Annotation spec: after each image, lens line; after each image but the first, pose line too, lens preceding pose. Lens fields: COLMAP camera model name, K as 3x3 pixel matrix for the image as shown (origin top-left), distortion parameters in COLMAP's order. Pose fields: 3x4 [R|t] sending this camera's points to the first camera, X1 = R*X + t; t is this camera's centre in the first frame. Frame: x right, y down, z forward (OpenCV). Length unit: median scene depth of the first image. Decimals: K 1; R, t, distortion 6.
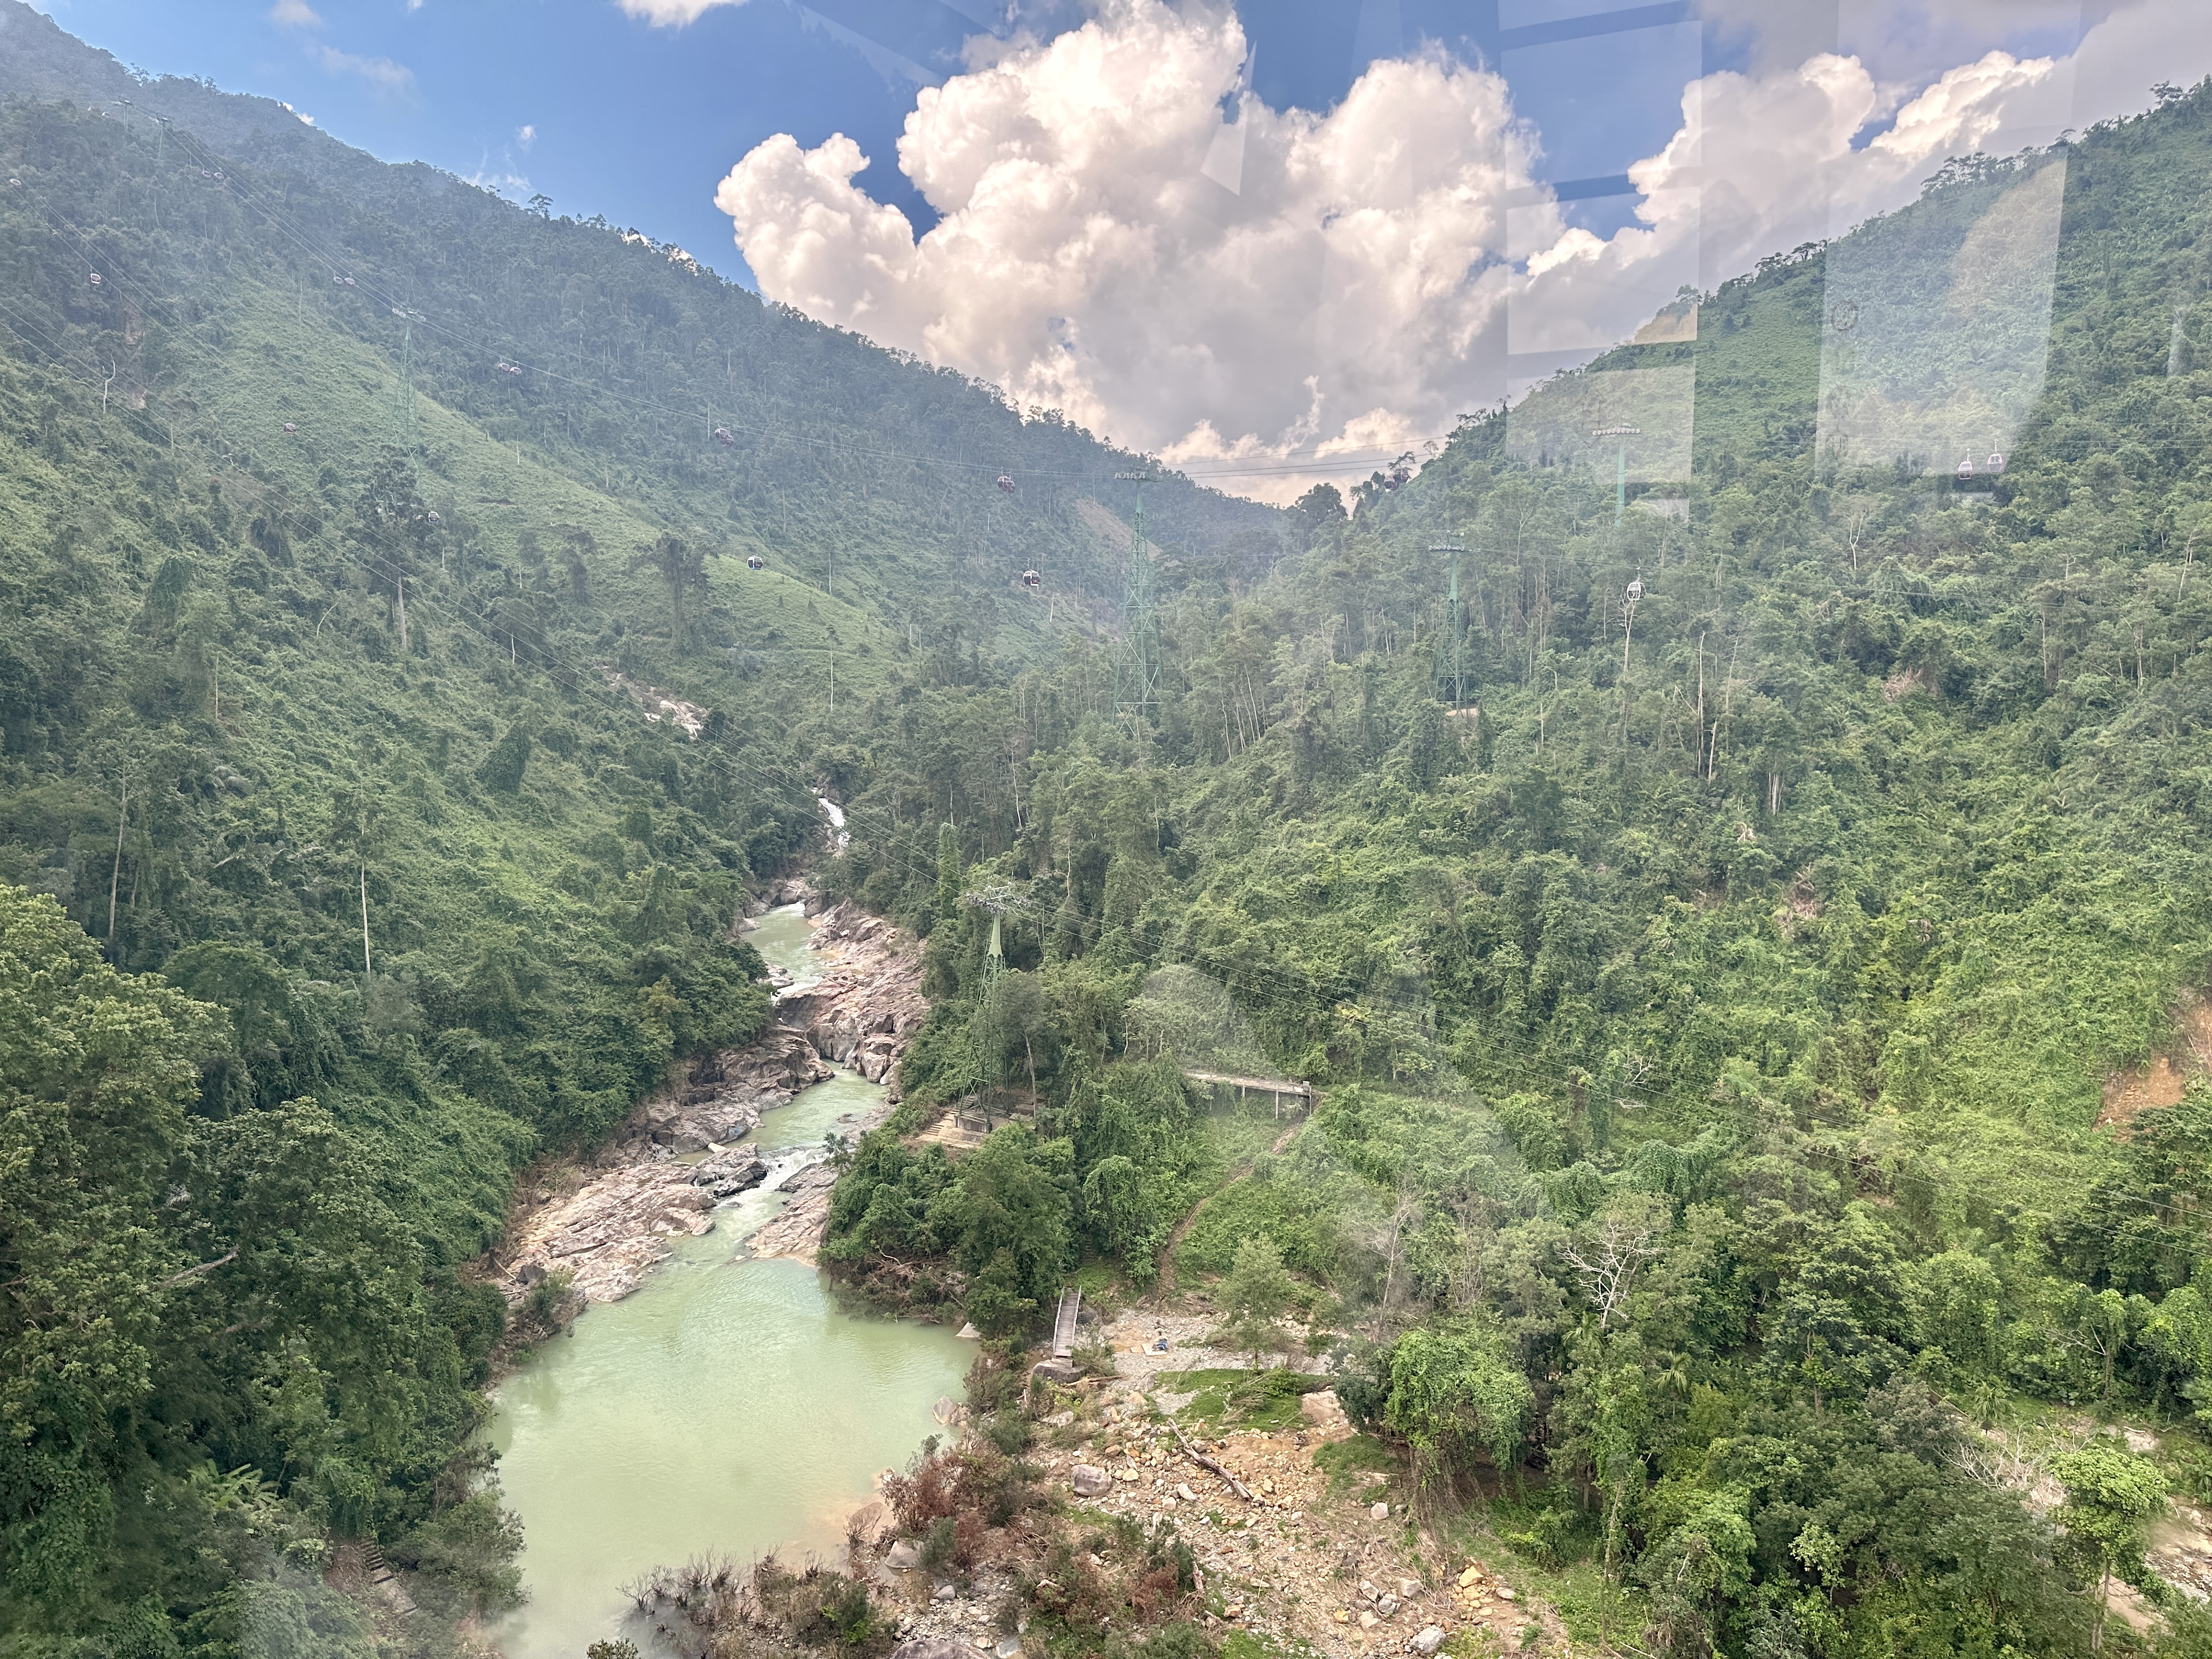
lens RADIAL K [[1580.6, 0, 1135.2], [0, 1580.6, 843.6], [0, 0, 1]] dist [0.084213, -0.103484]
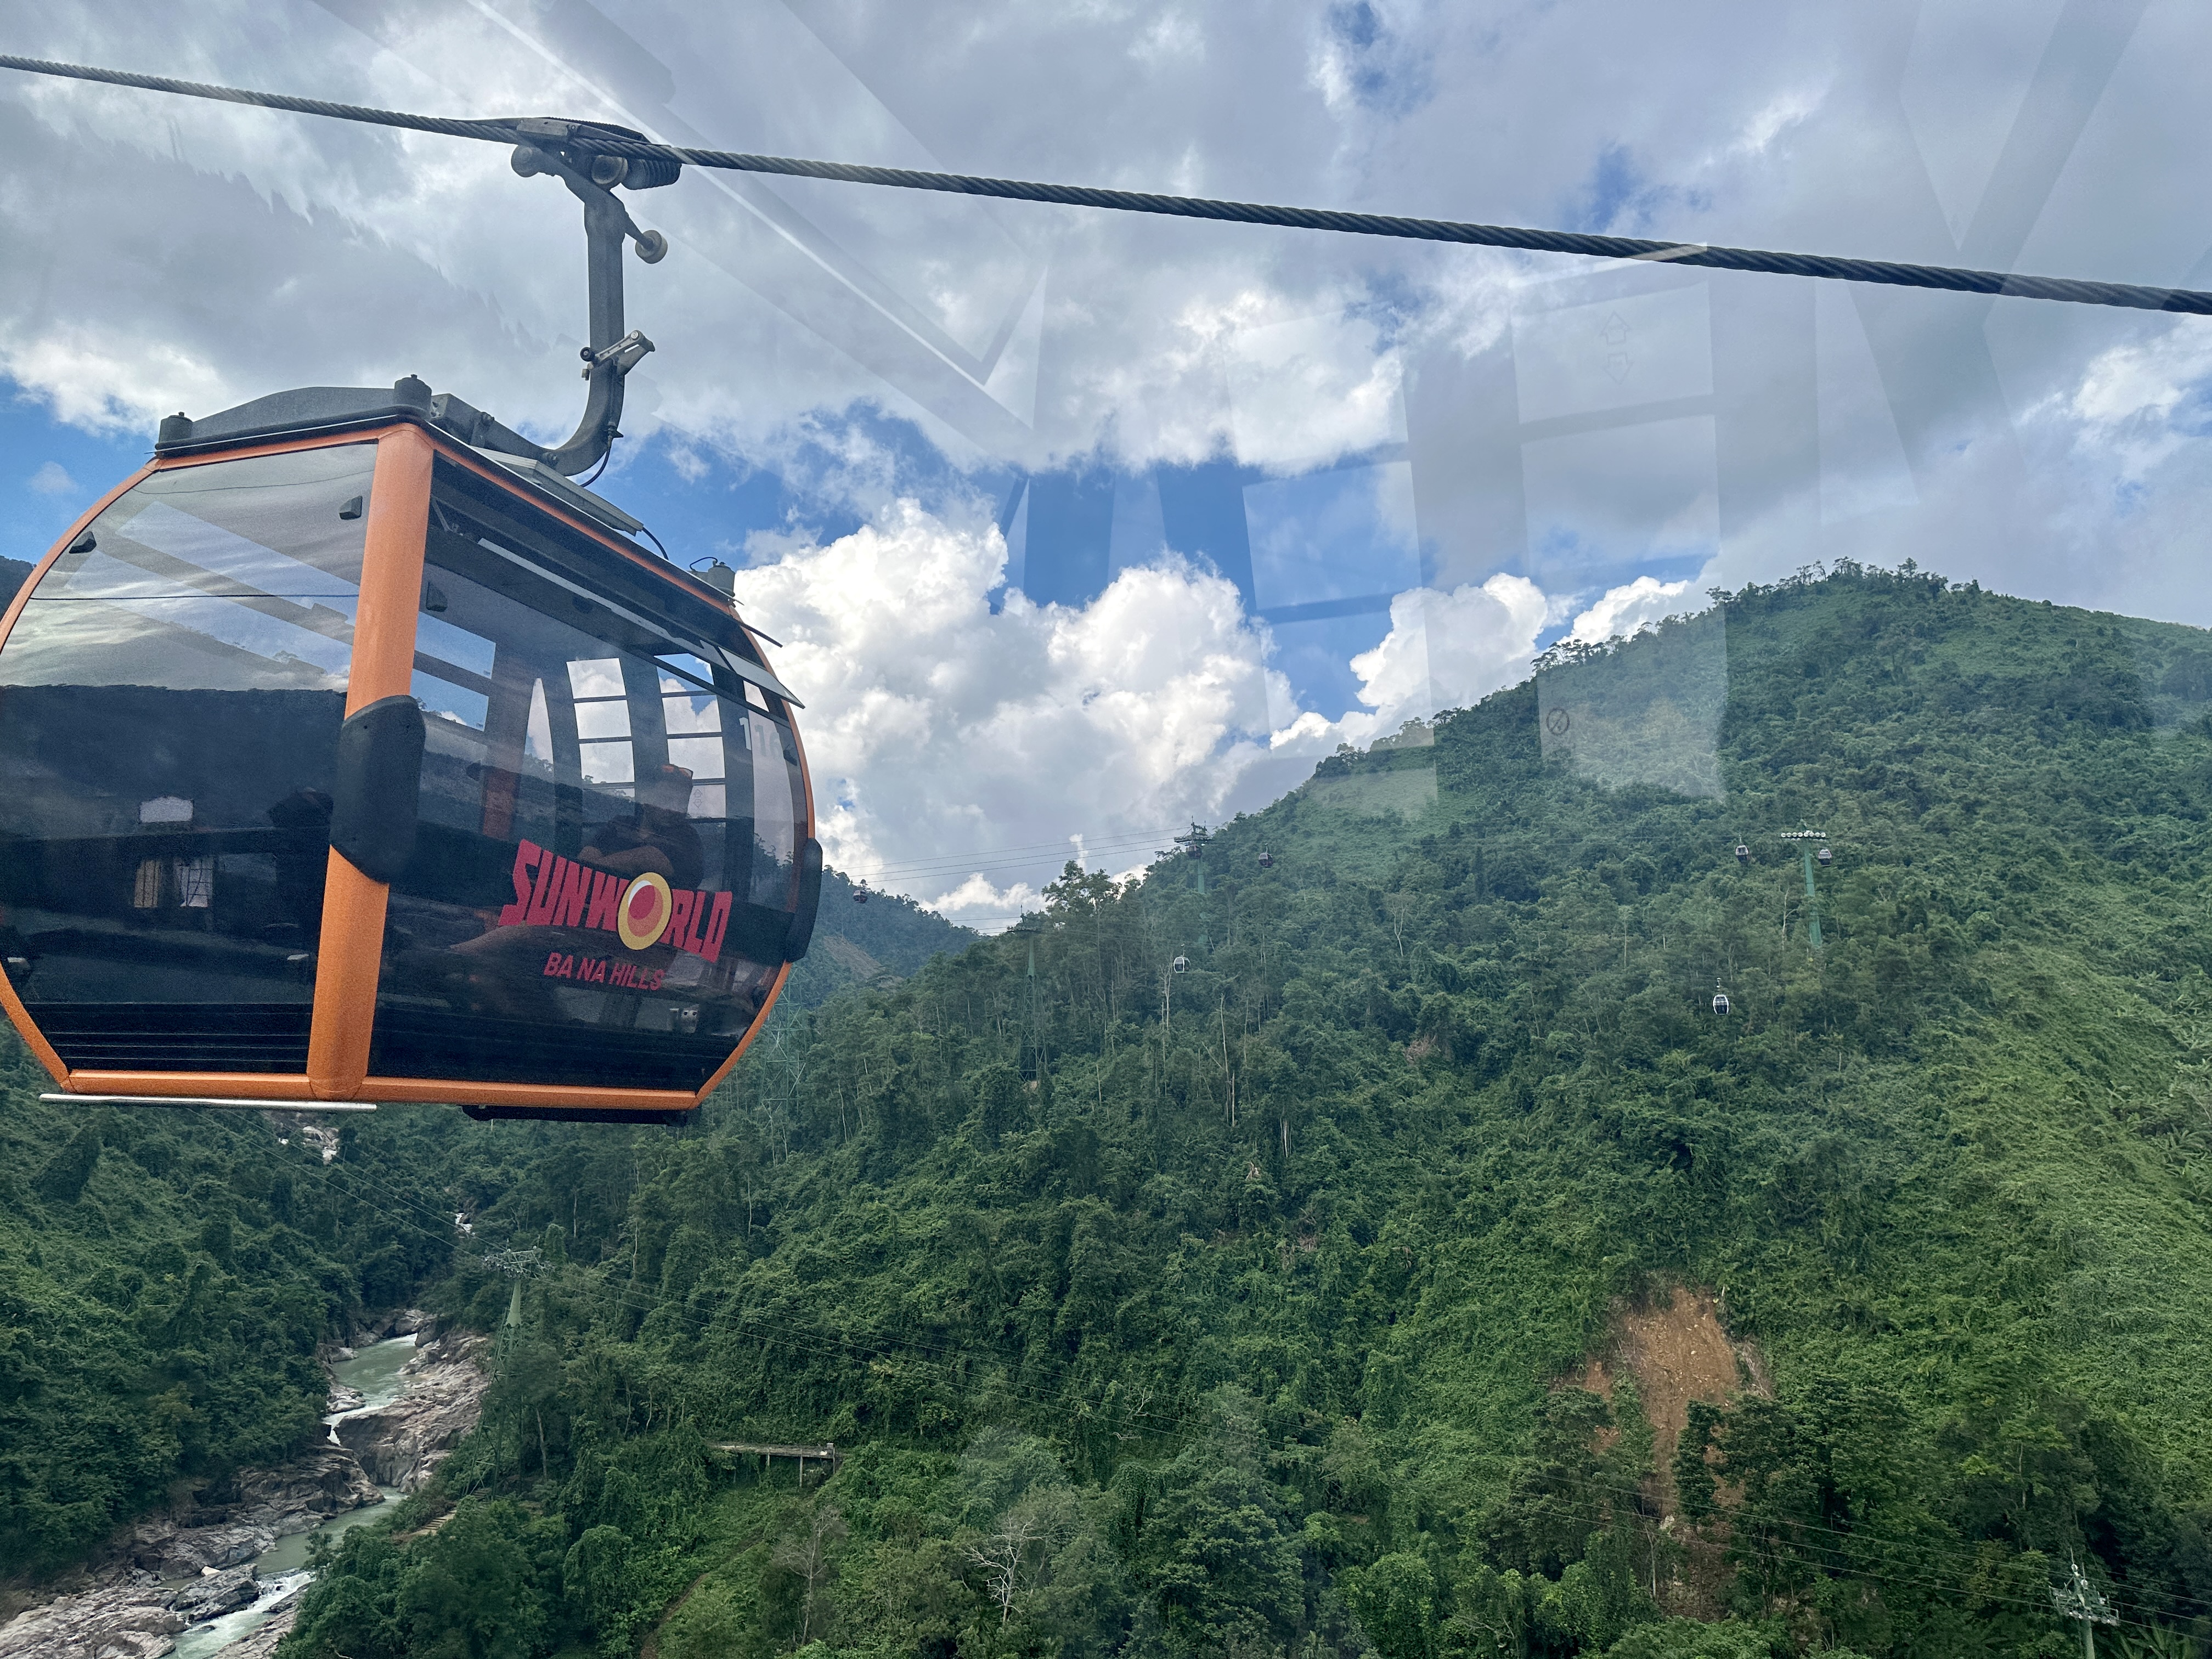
lens RADIAL K [[1580.6, 0, 1135.2], [0, 1580.6, 843.6], [0, 0, 1]] dist [0.084213, -0.103484]
pose [[0.989684, 0.007226, 0.143086, 0.144261], [0.032465, 0.961435, -0.273109, 0.067847], [-0.139541, 0.274937, 0.951282, -0.066226]]
